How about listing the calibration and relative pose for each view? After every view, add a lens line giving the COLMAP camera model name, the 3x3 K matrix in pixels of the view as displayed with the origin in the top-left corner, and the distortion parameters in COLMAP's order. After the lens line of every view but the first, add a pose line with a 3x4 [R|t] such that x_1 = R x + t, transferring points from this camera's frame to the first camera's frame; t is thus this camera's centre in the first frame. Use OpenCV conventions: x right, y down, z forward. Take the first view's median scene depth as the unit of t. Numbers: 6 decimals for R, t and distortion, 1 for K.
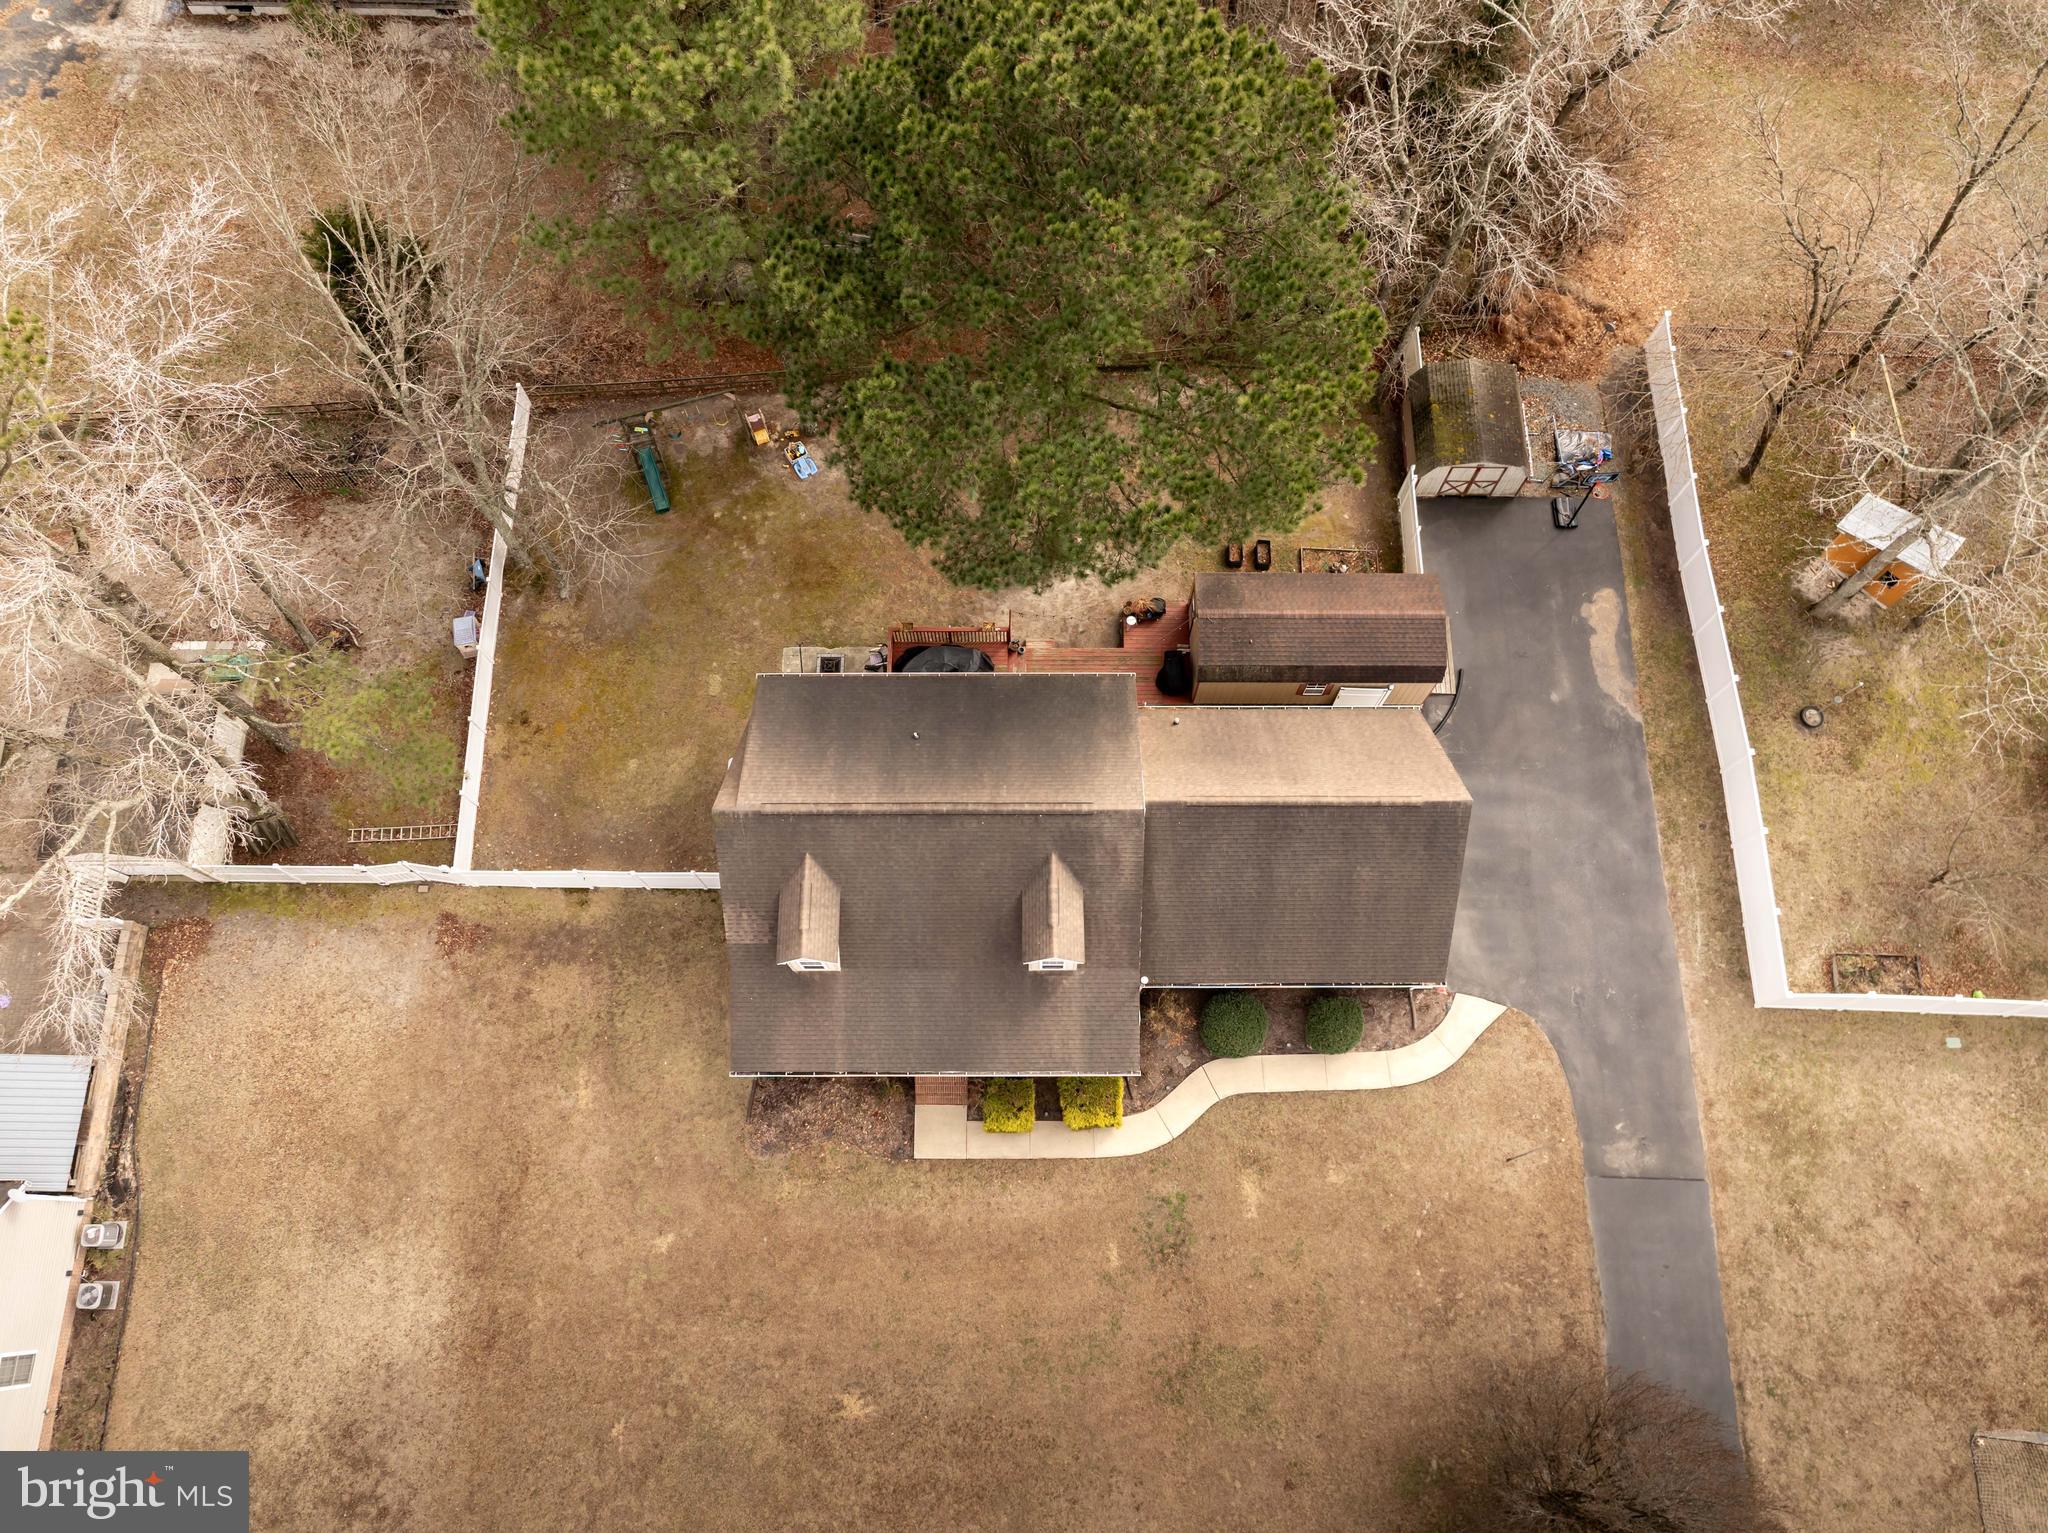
lens RADIAL K [[1443.9, 0, 1023.2], [0, 1443.9, 765.0], [0, 0, 1]] dist [-0.039215, 0.027151]
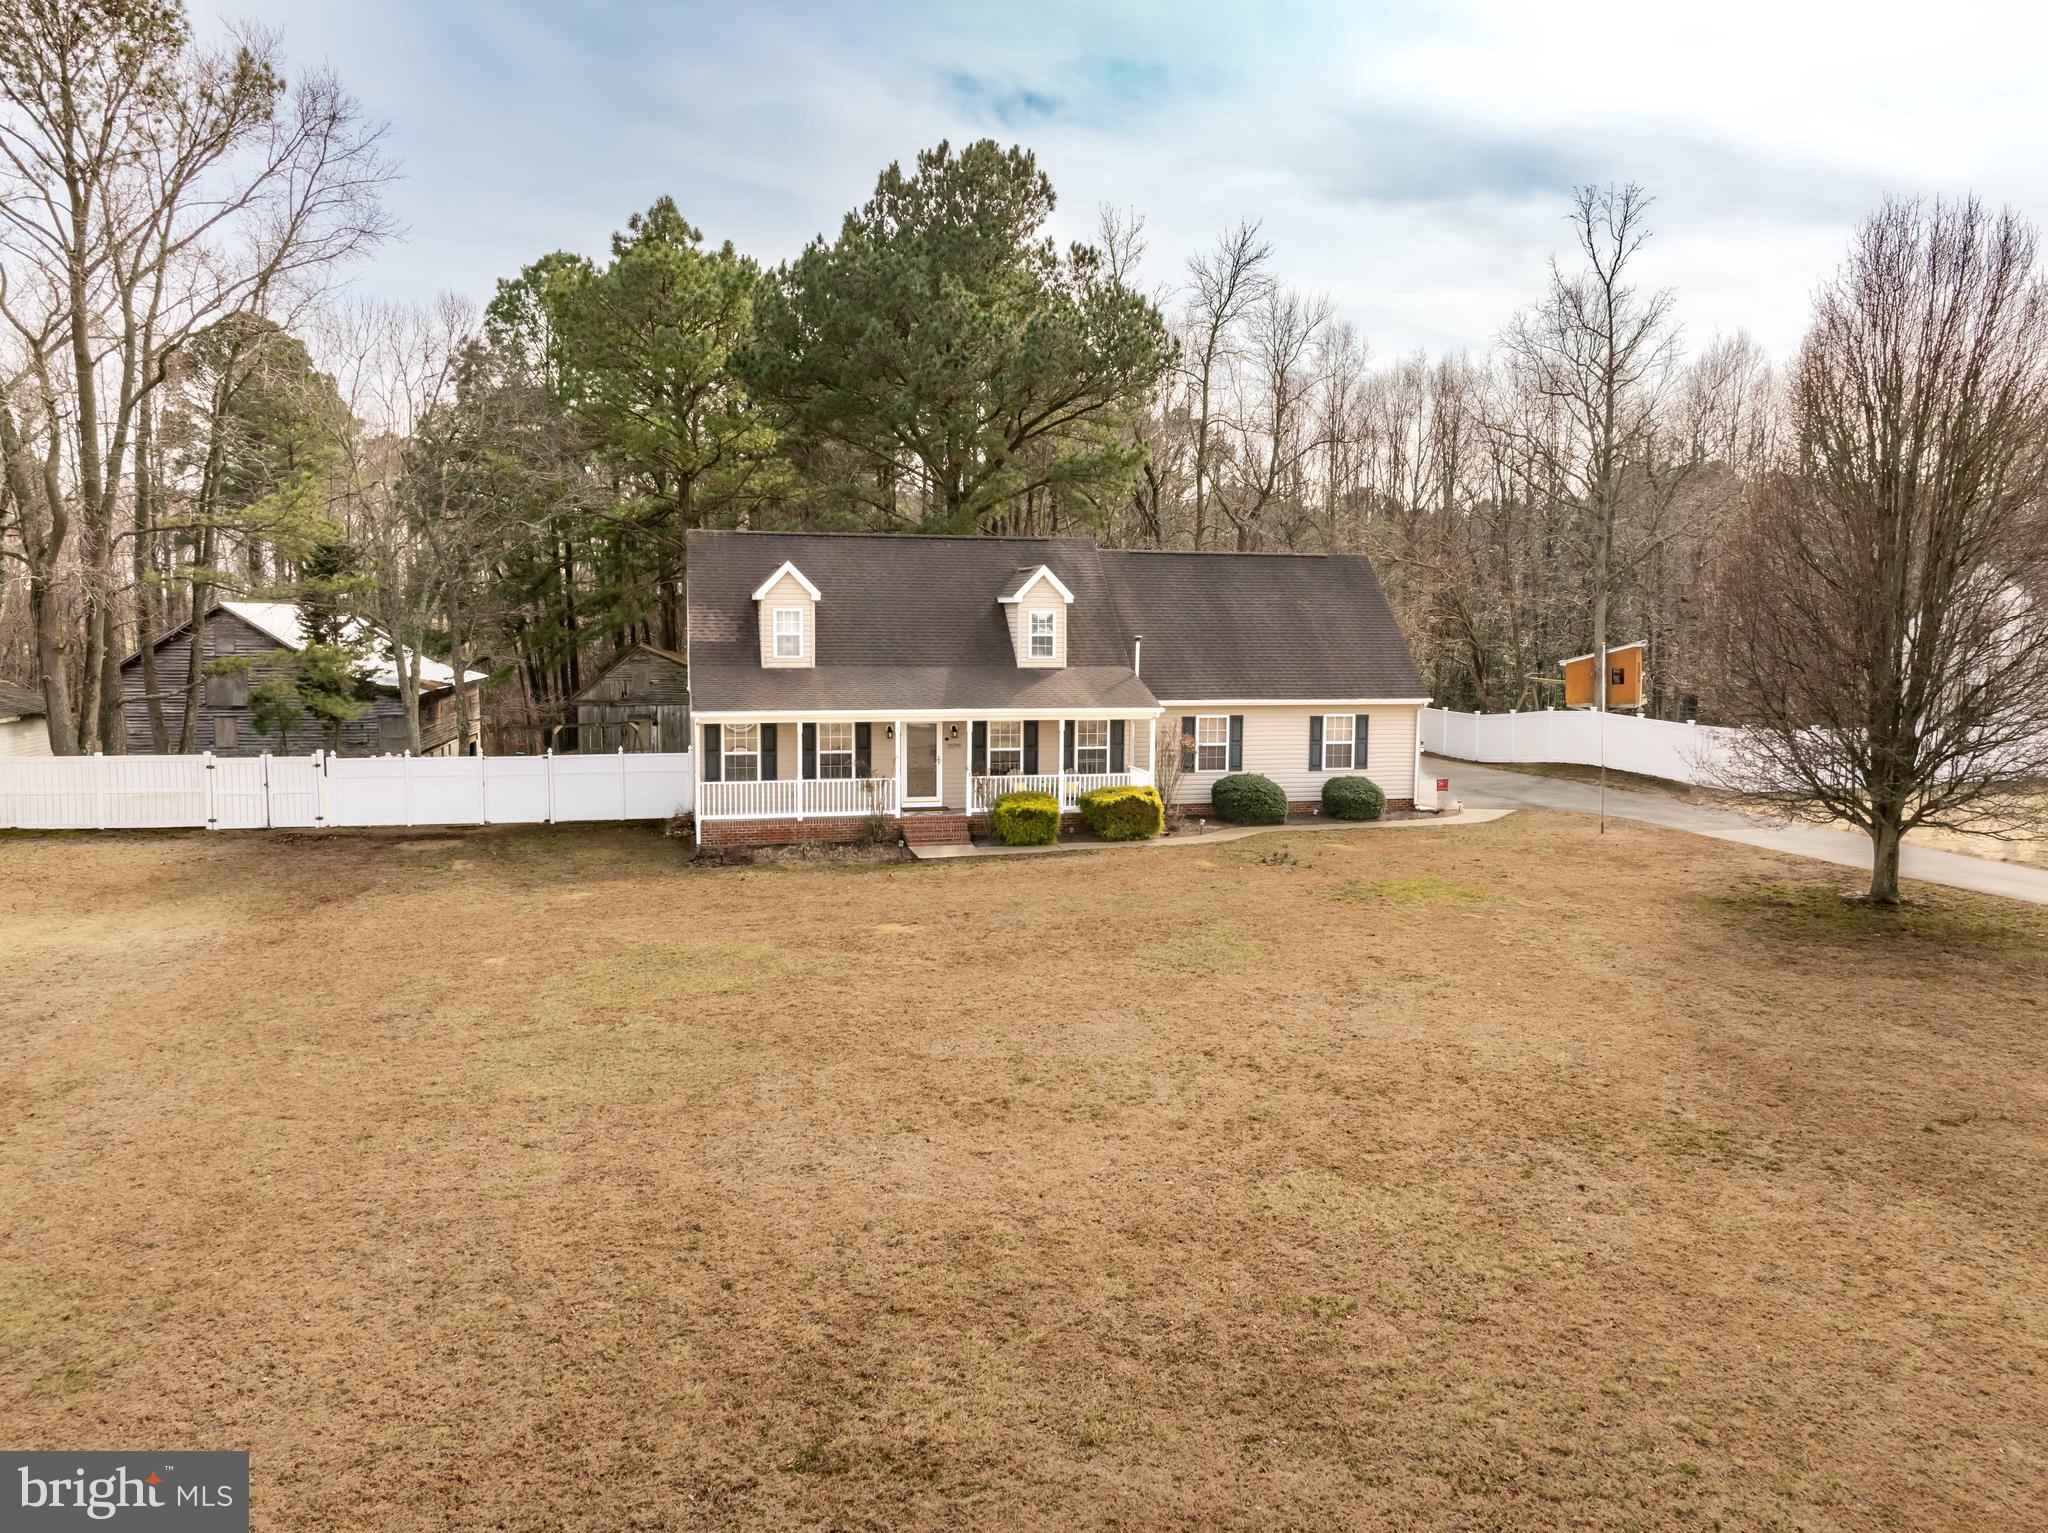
lens RADIAL K [[1443.9, 0, 1025.6], [0, 1443.9, 766.1], [0, 0, 1]] dist [-0.039215, 0.027151]
pose [[0.972075, -0.013828, 0.234263, -0.200987], [0.219056, 0.411517, -0.884685, 0.950135], [-0.084169, 0.911297, 0.403055, 0.647687]]
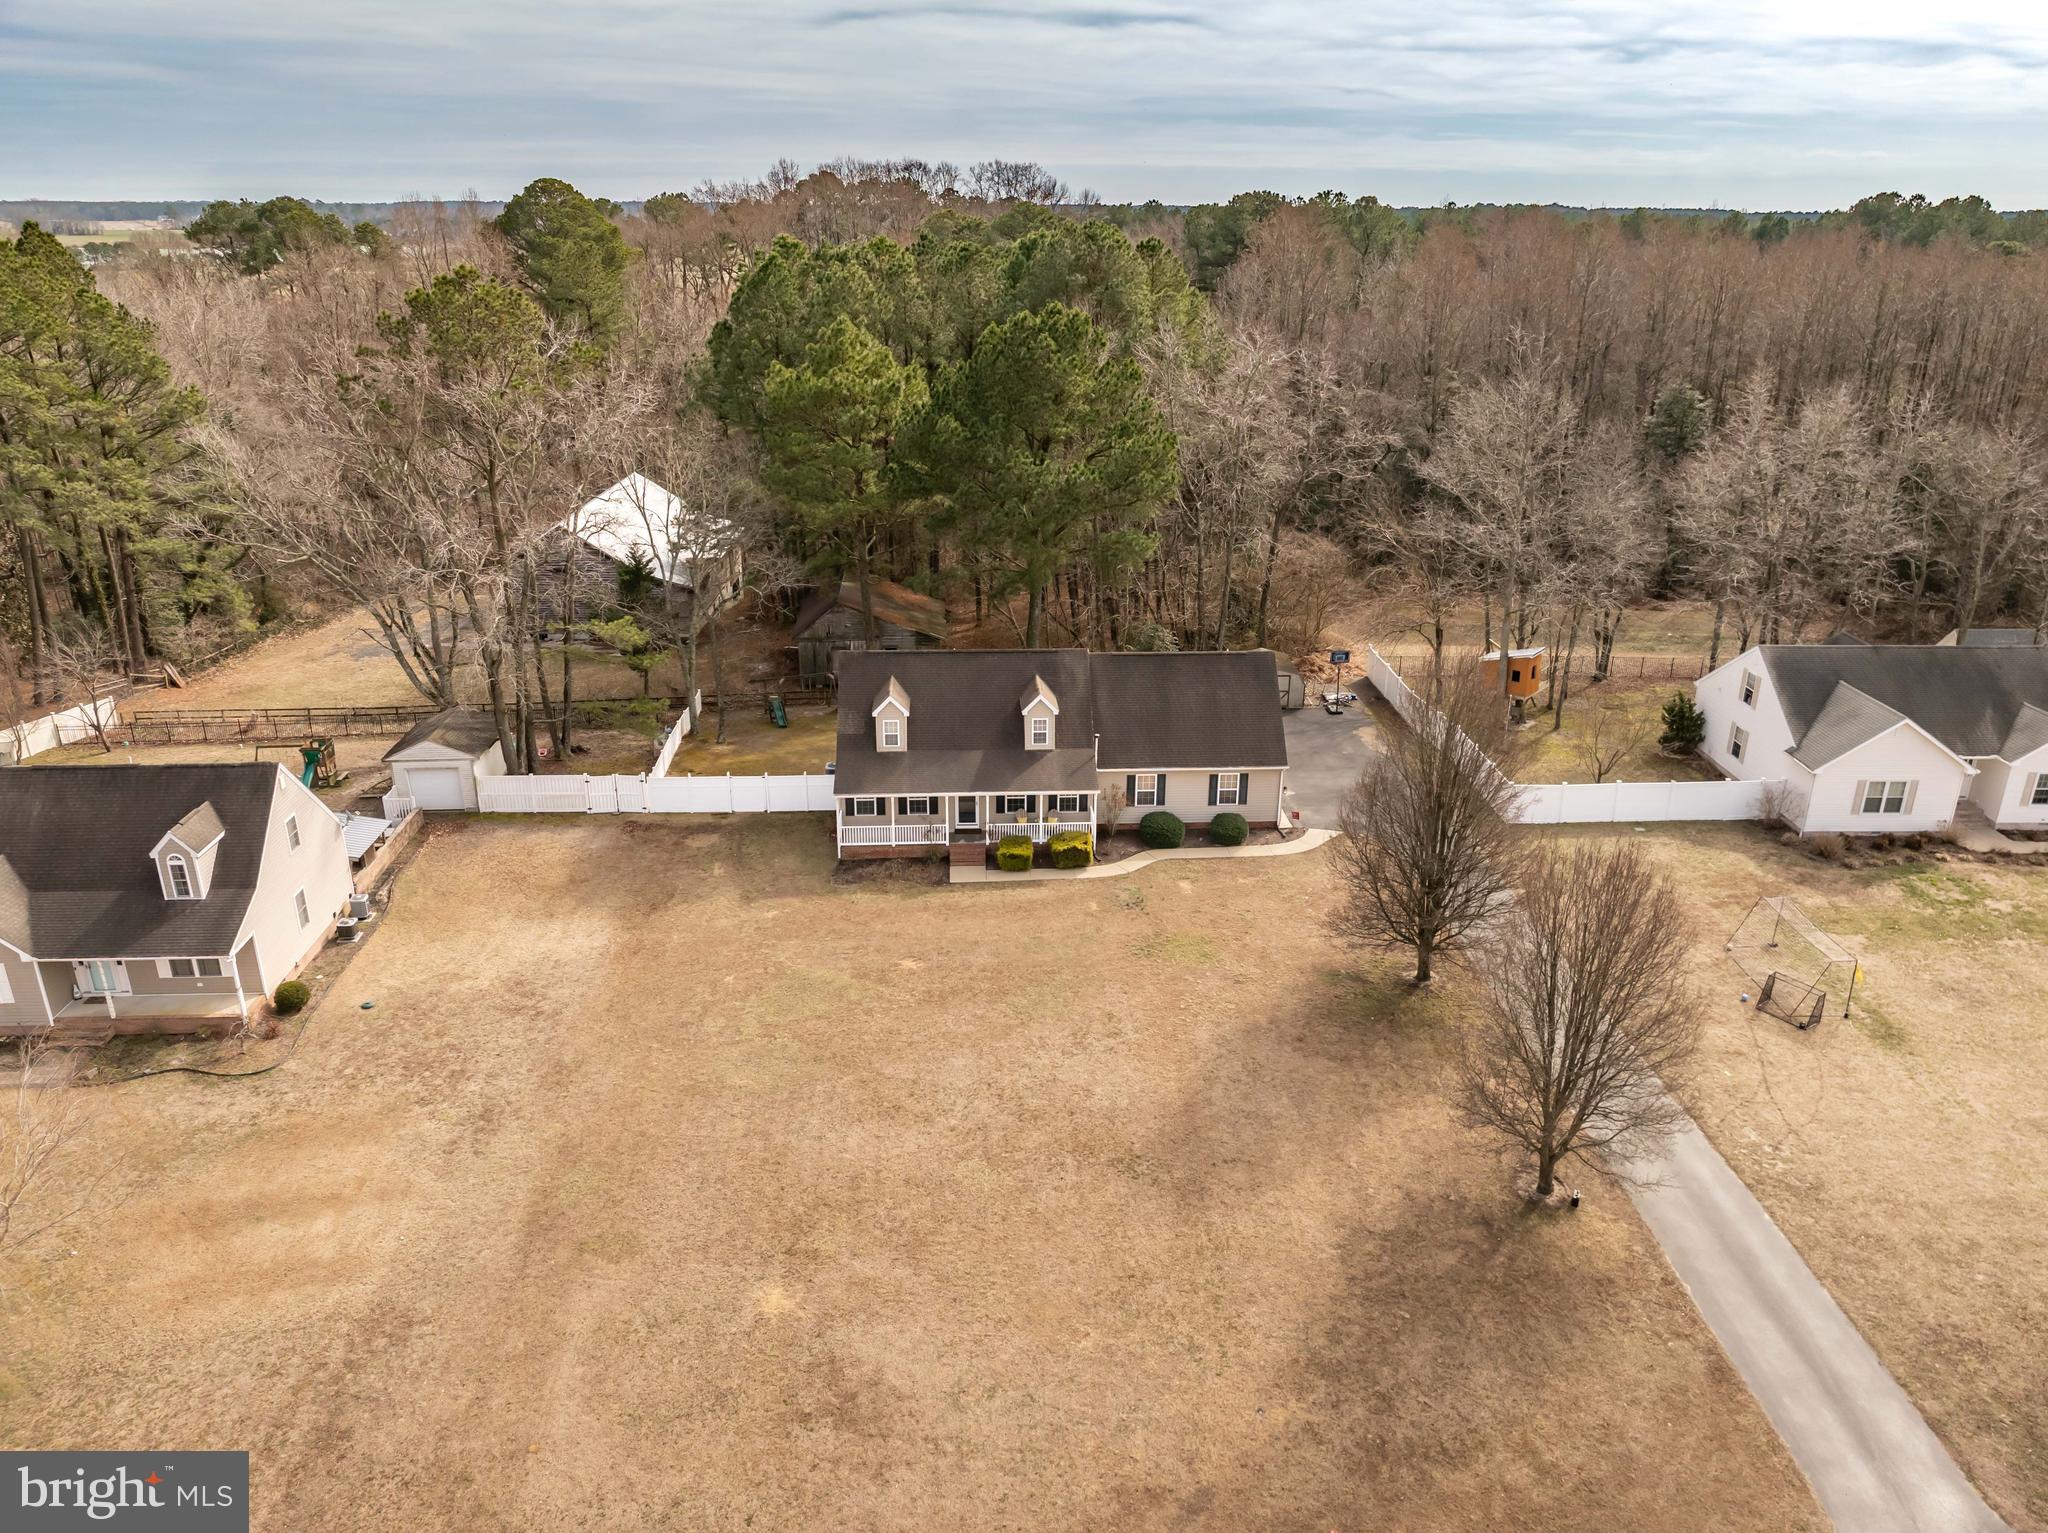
lens RADIAL K [[1443.9, 0, 1026.2], [0, 1443.9, 759.6], [0, 0, 1]] dist [-0.039215, 0.027151]
pose [[0.998742, -0.009933, 0.049159, -0.069823], [0.044244, 0.636055, -0.770374, 1.312738], [-0.023616, 0.771579, 0.635695, -0.006183]]
